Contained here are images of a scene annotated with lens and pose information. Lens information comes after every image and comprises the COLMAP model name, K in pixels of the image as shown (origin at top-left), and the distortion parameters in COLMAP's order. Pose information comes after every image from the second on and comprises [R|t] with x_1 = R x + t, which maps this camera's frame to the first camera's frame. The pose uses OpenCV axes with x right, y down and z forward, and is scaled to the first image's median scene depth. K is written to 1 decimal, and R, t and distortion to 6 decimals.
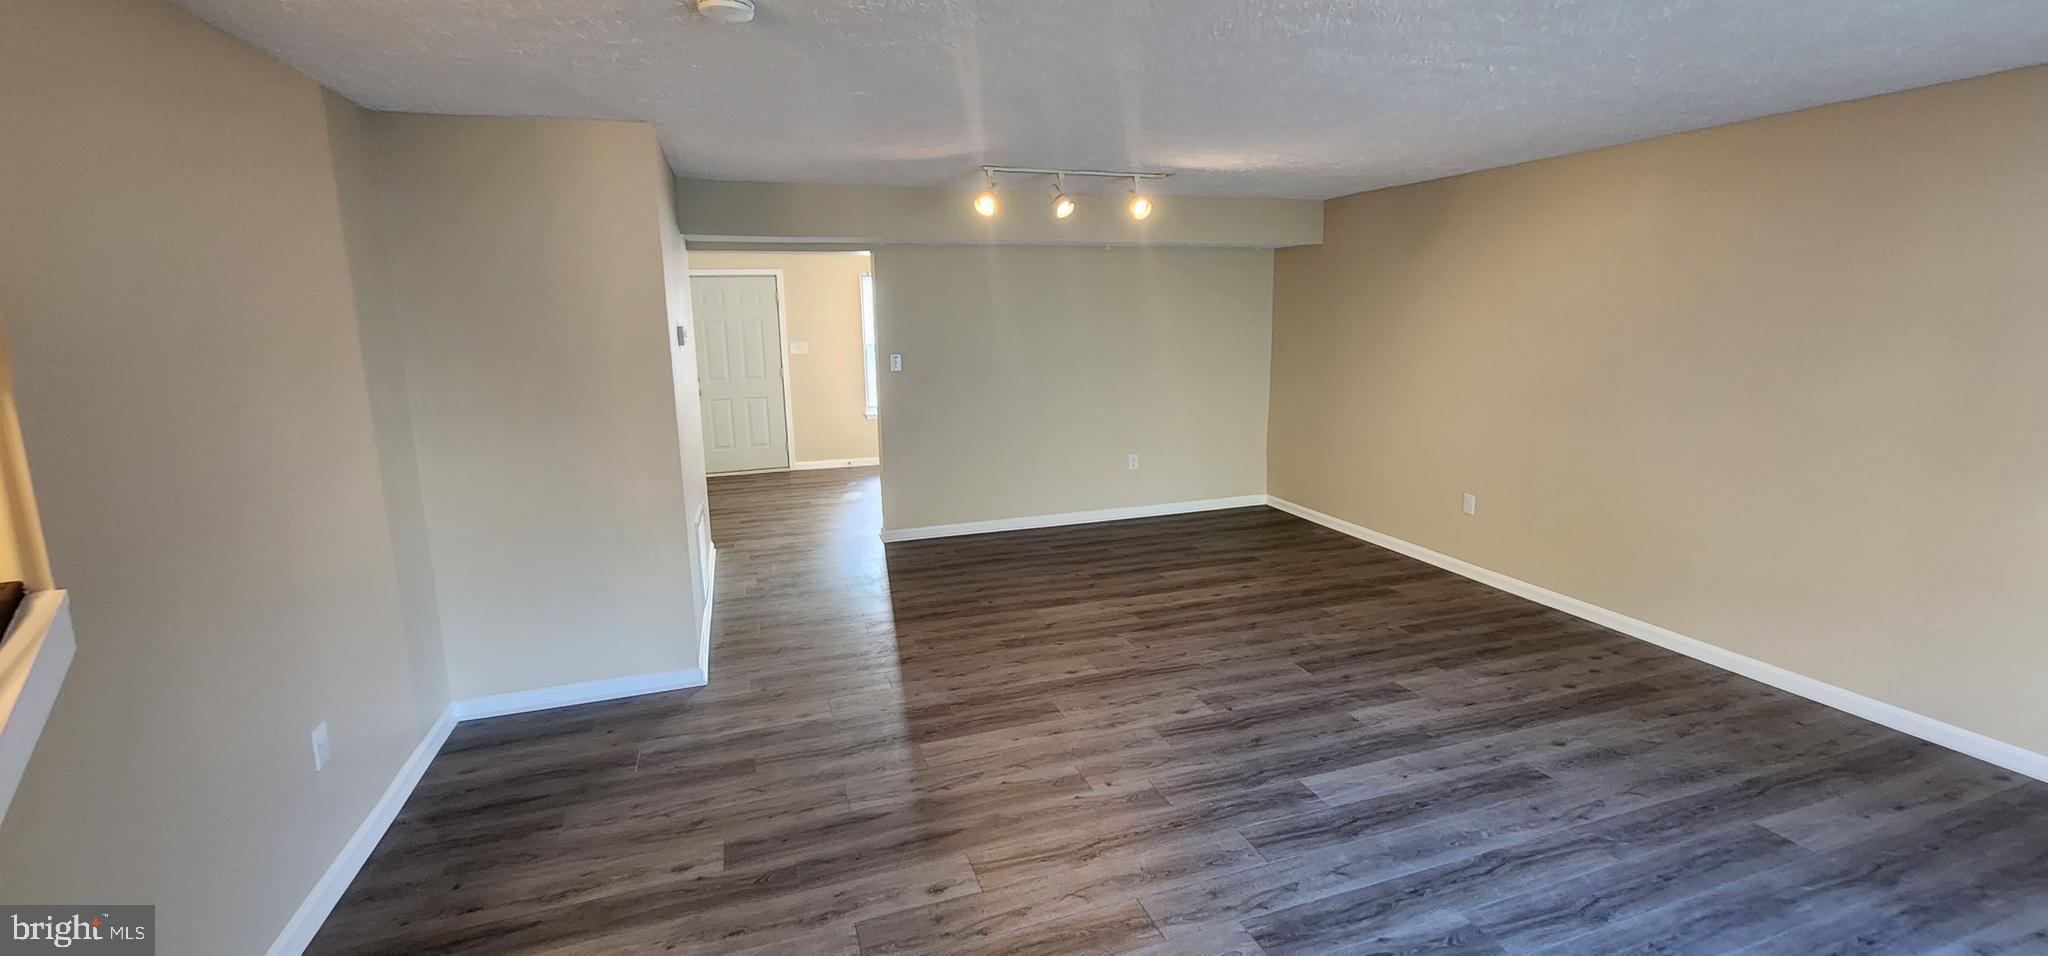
lens RADIAL K [[842.6, 0, 1023.6], [0, 842.6, 457.0], [0, 0, 1]] dist [-0.002688, -0.001257]
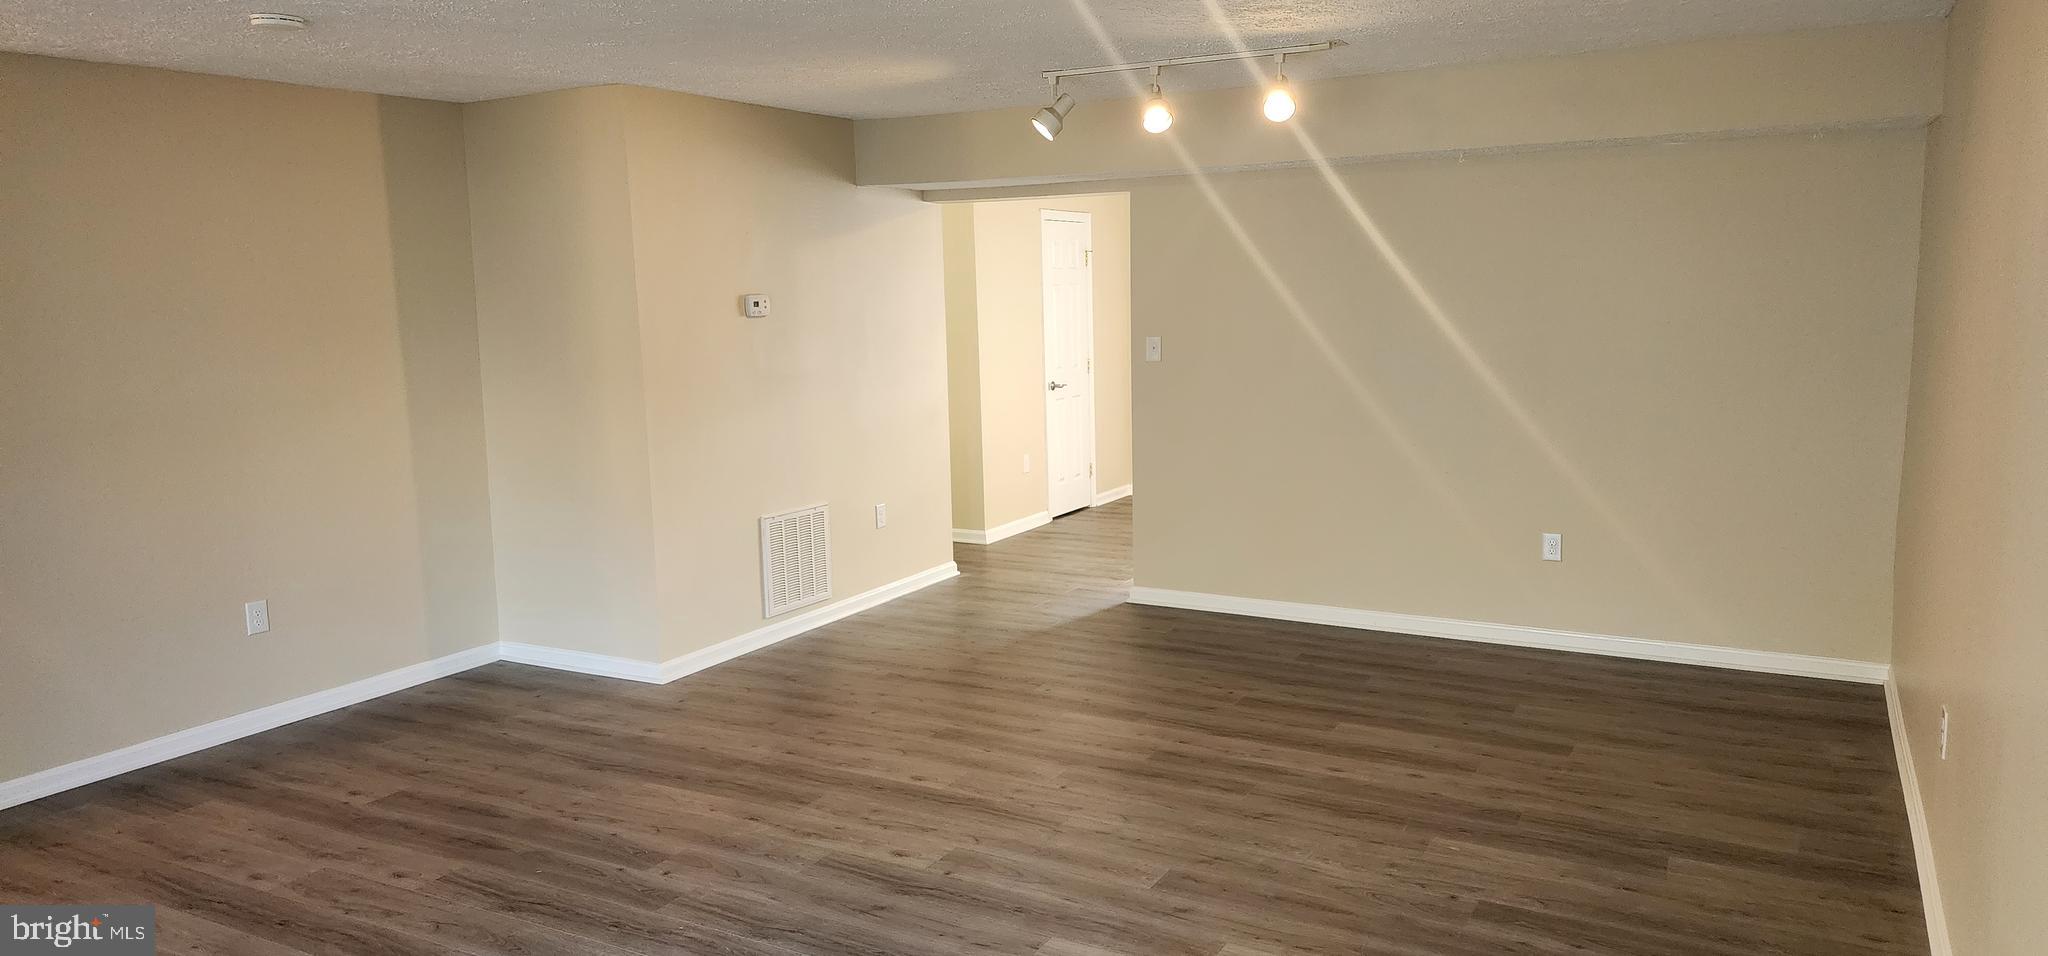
lens RADIAL K [[1360.2, 0, 1045.9], [0, 1360.2, 488.4], [0, 0, 1]] dist [0.083128, -0.082130]
pose [[0.674483, 0.111849, -0.729769, 0.964623], [-0.116775, 0.992177, 0.044140, -0.055727], [0.728997, 0.055447, 0.682268, 0.271757]]
